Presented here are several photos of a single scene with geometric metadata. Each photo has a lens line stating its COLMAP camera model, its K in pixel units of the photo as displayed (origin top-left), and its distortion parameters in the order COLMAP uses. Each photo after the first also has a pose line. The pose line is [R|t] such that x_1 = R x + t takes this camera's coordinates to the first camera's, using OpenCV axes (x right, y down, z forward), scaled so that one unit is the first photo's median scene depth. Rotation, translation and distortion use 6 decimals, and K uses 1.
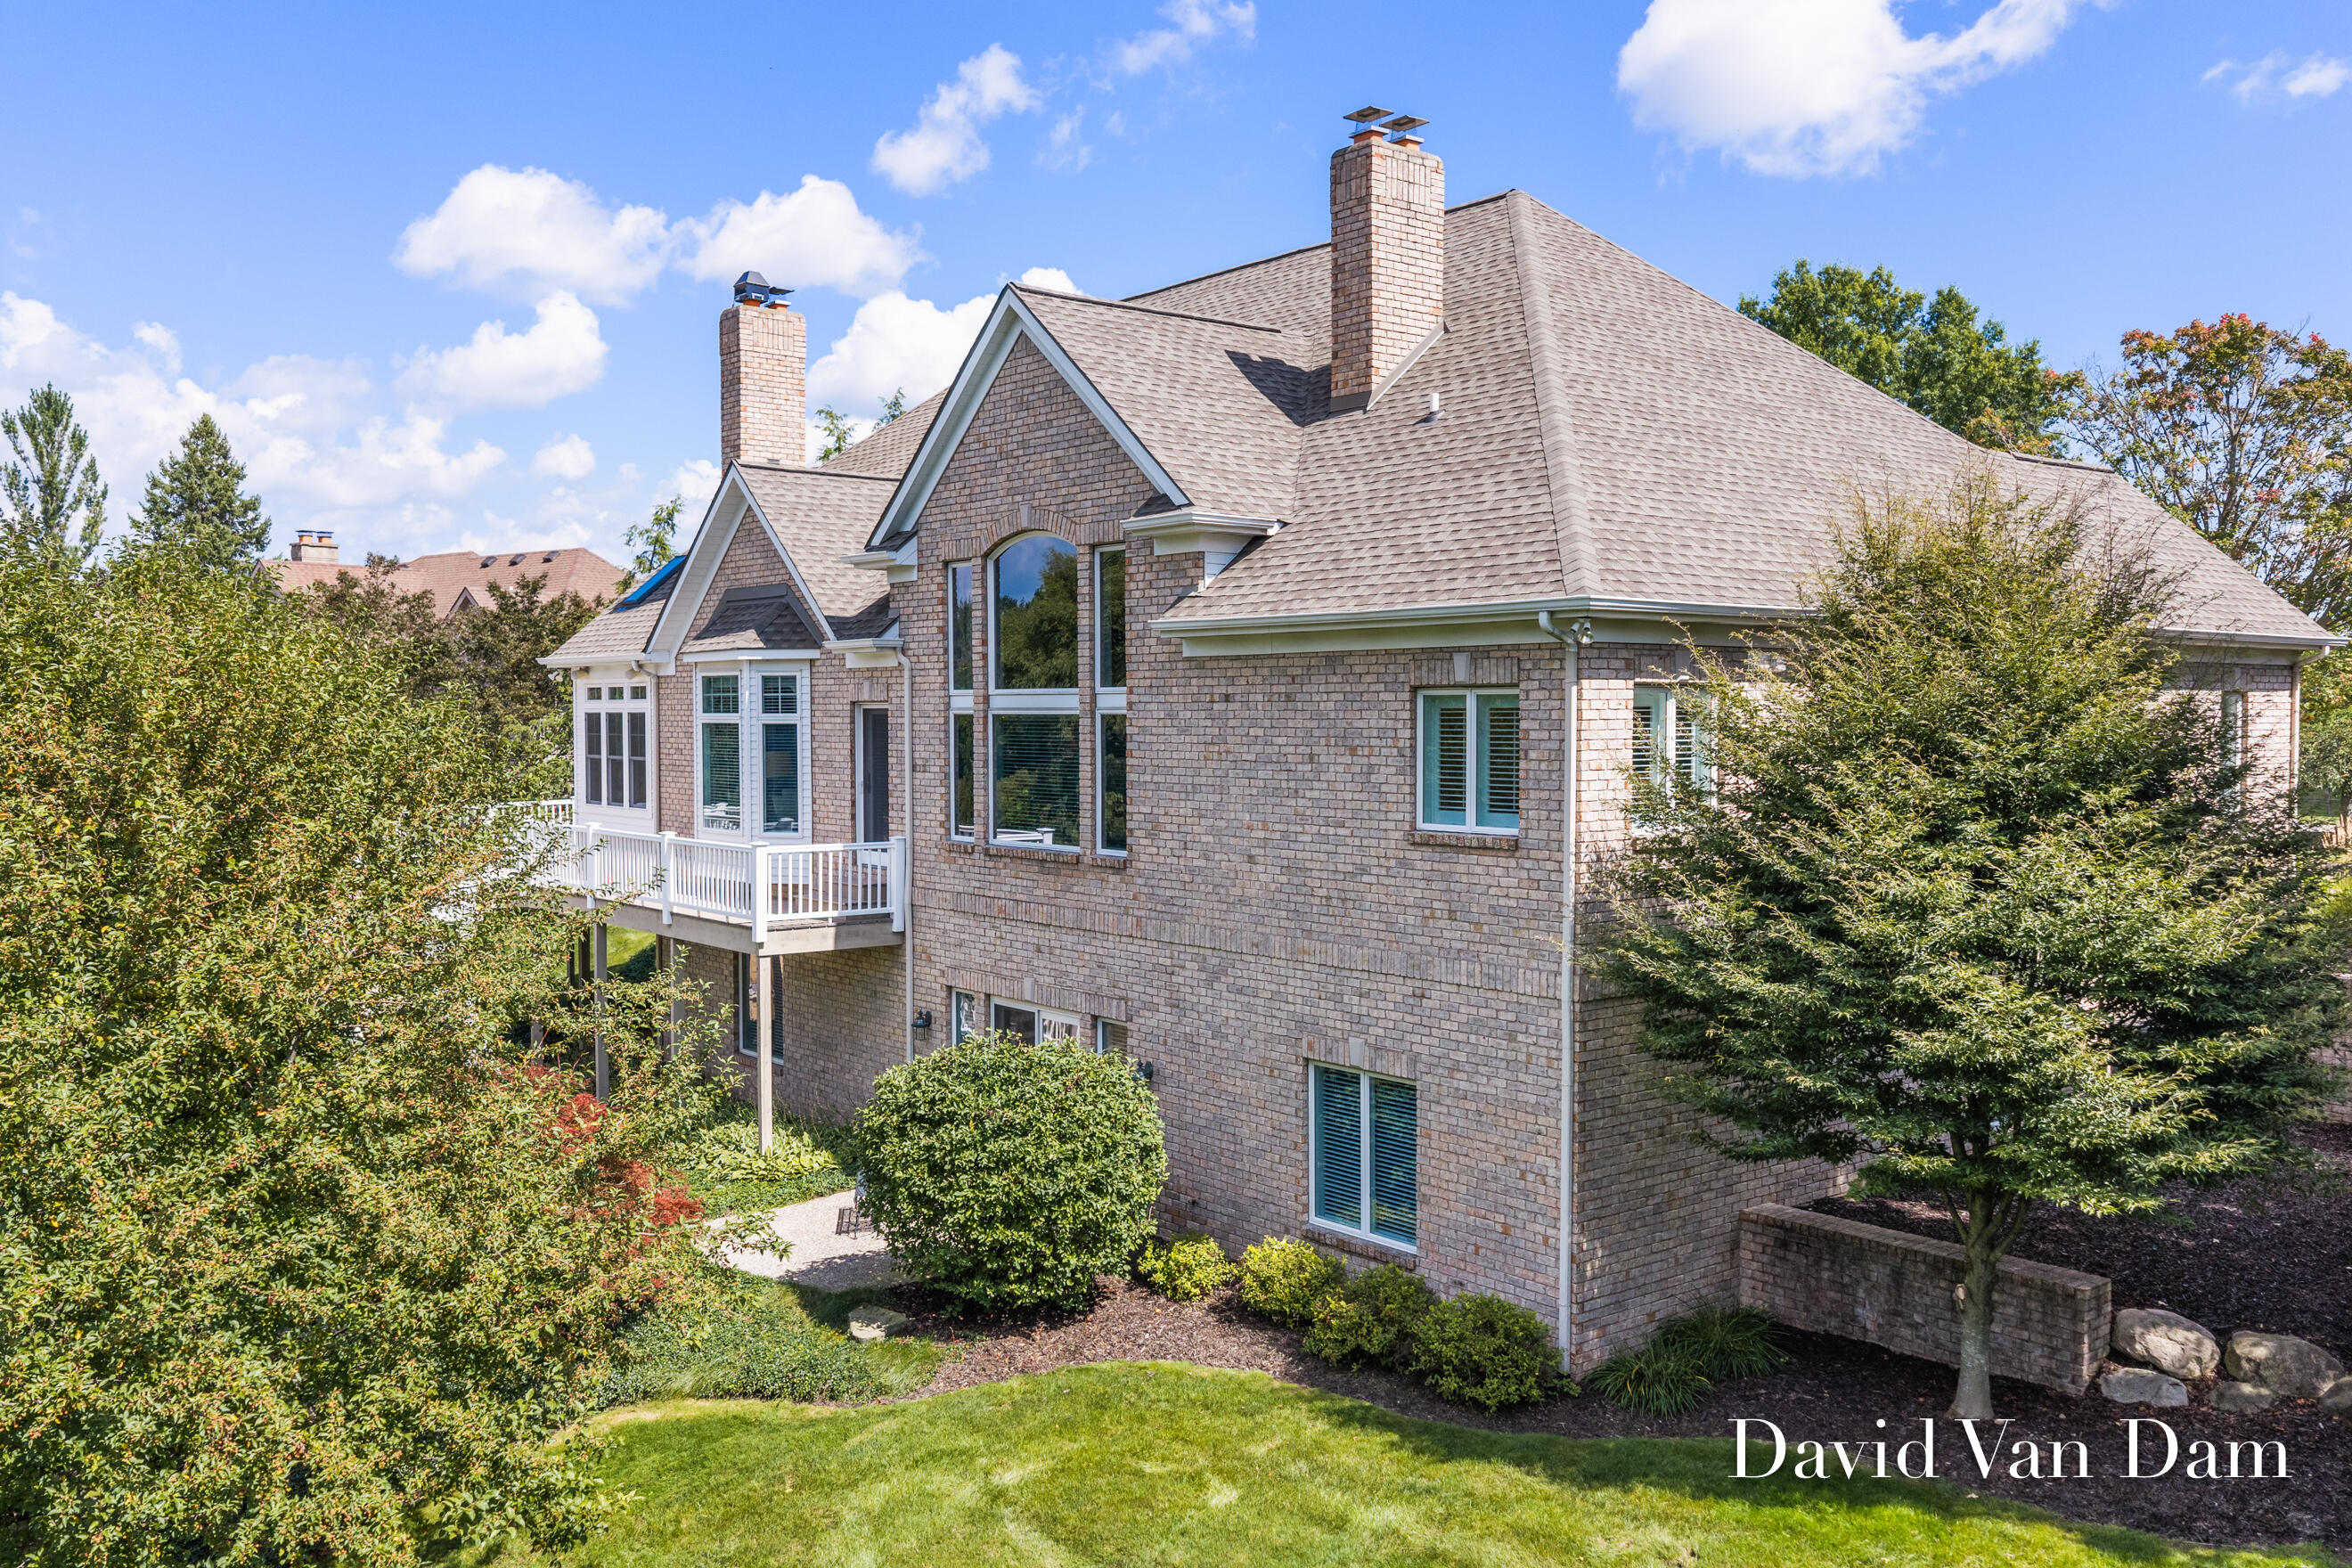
lens RADIAL K [[1937.8, 0, 1176.0], [0, 1937.8, 784.0], [0, 0, 1]] dist [0.027887, -0.075918]
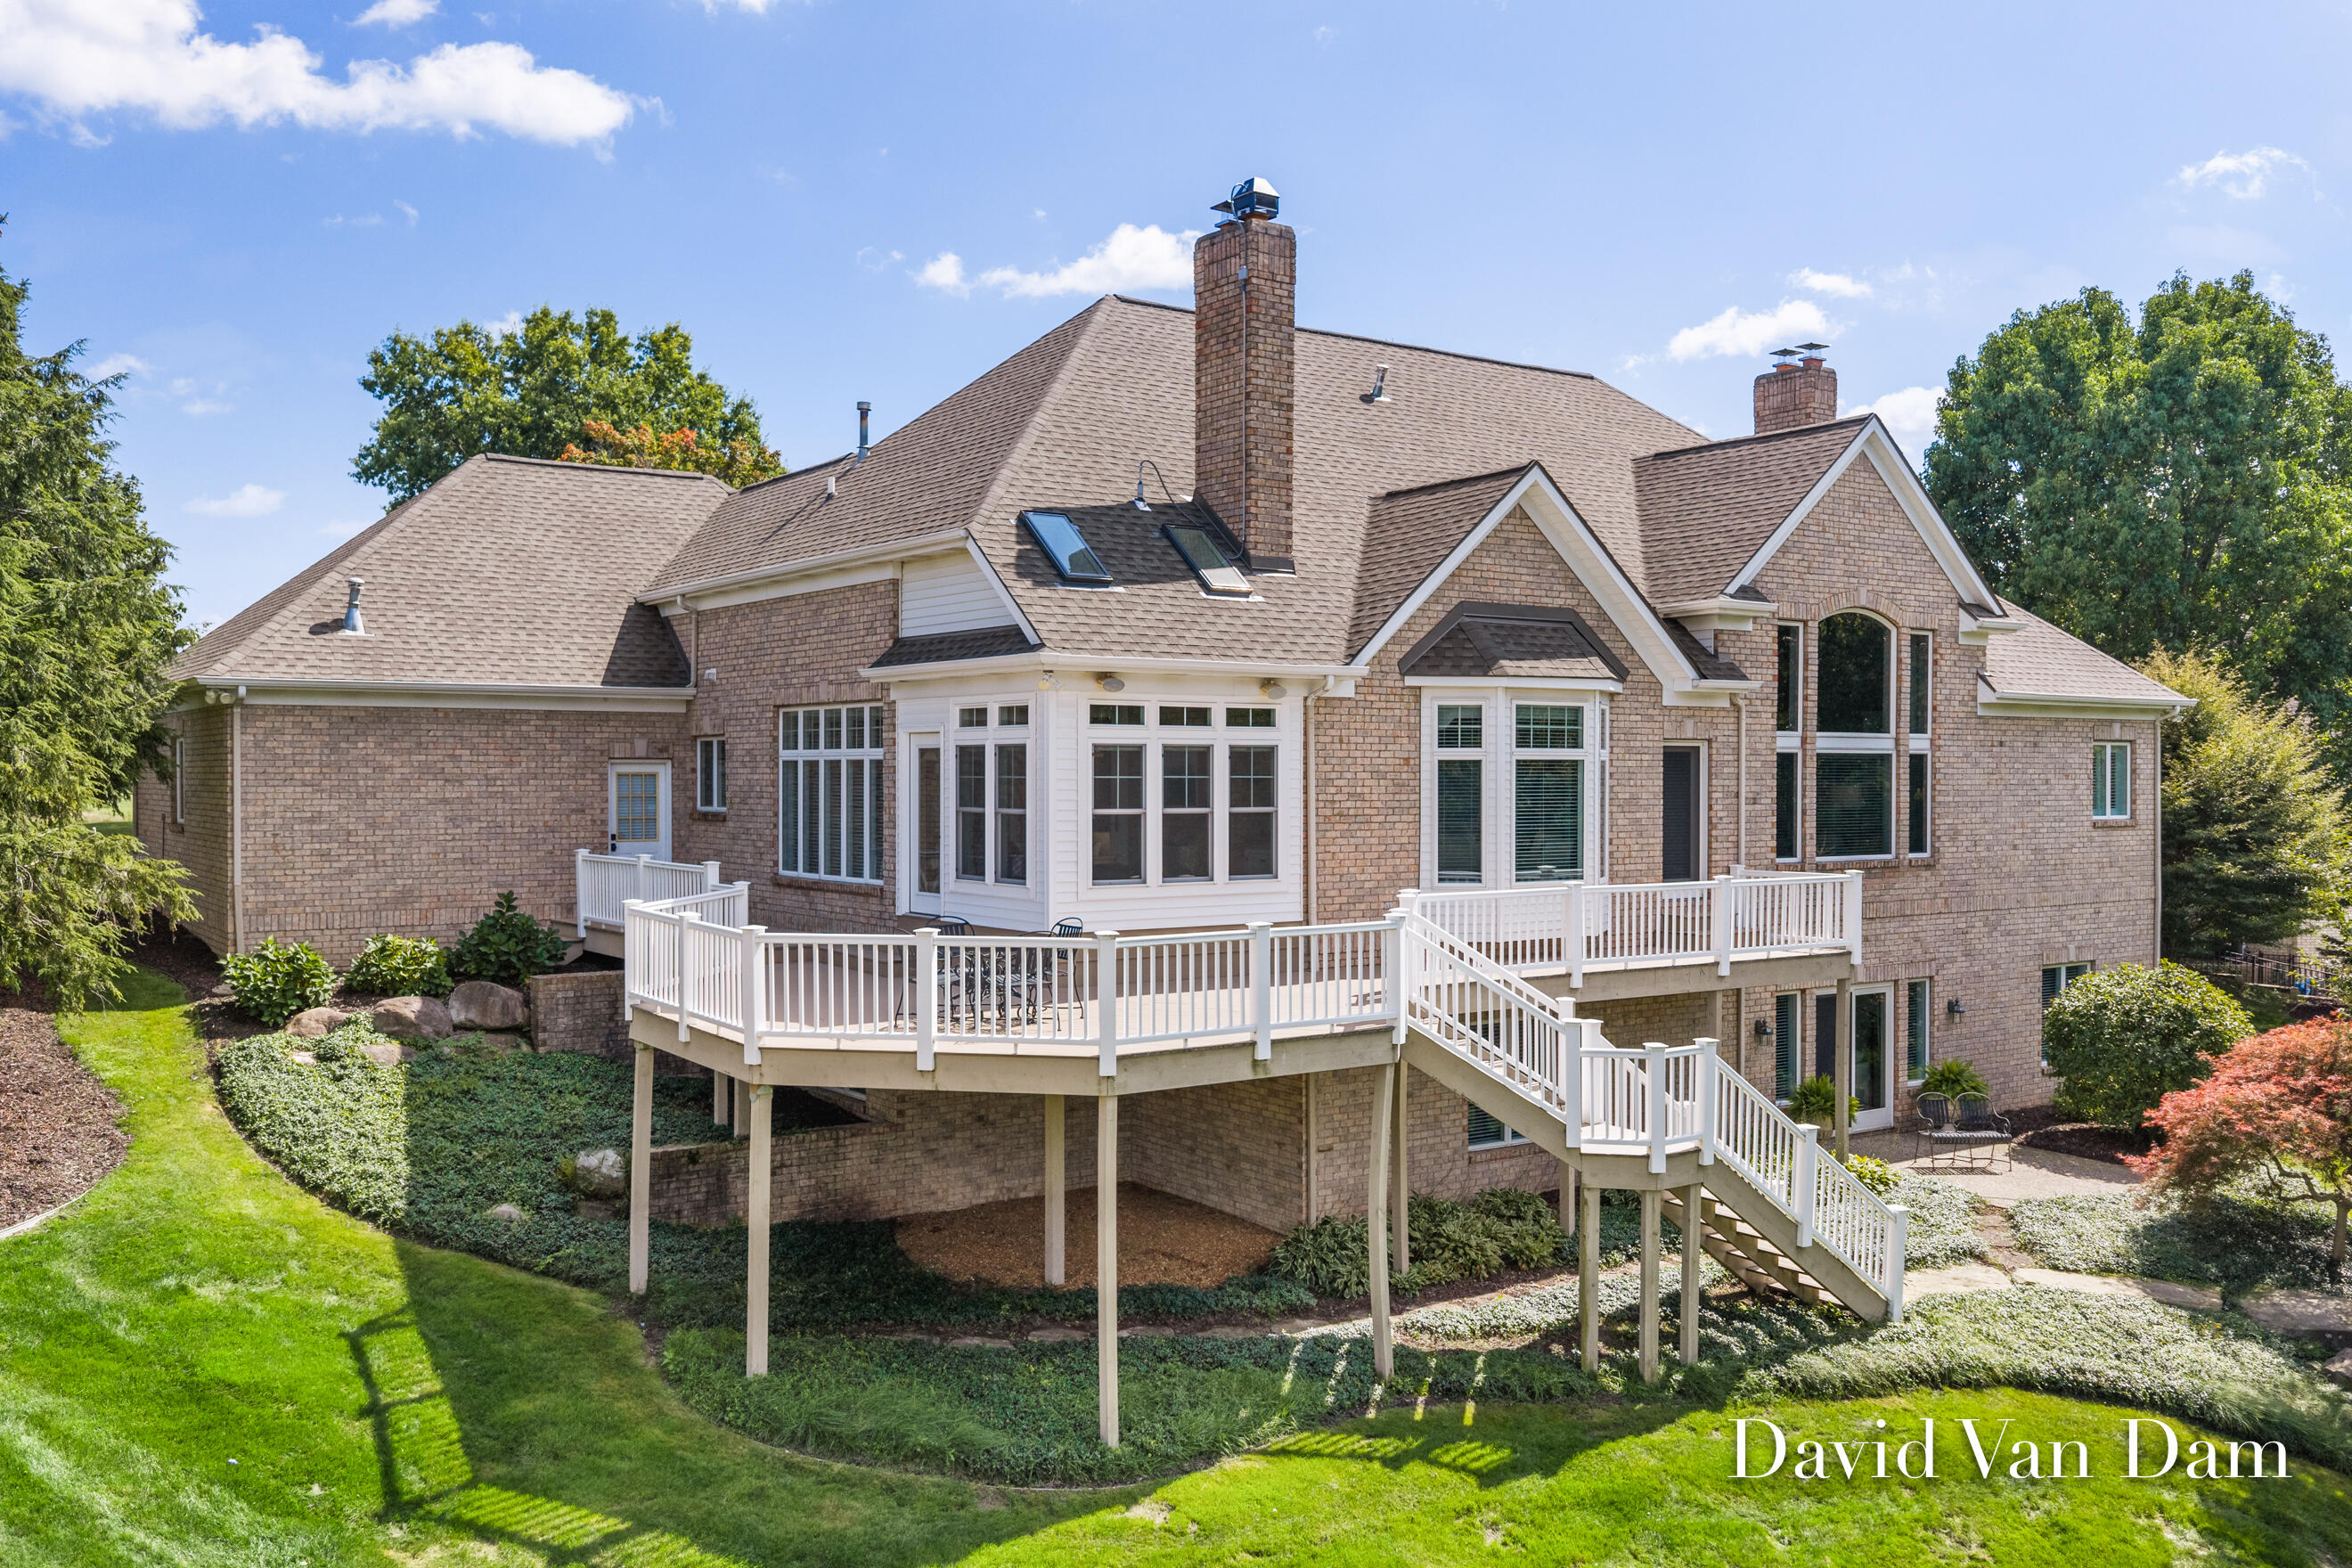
lens RADIAL K [[1925.6, 0, 1176.0], [0, 1925.6, 784.0], [0, 0, 1]] dist [0.026741, -0.073449]
pose [[0.083142, -0.004653, 0.996527, -1.288562], [0.036916, 0.999317, 0.001586, -0.032392], [-0.995854, 0.036656, 0.083257, 1.267547]]
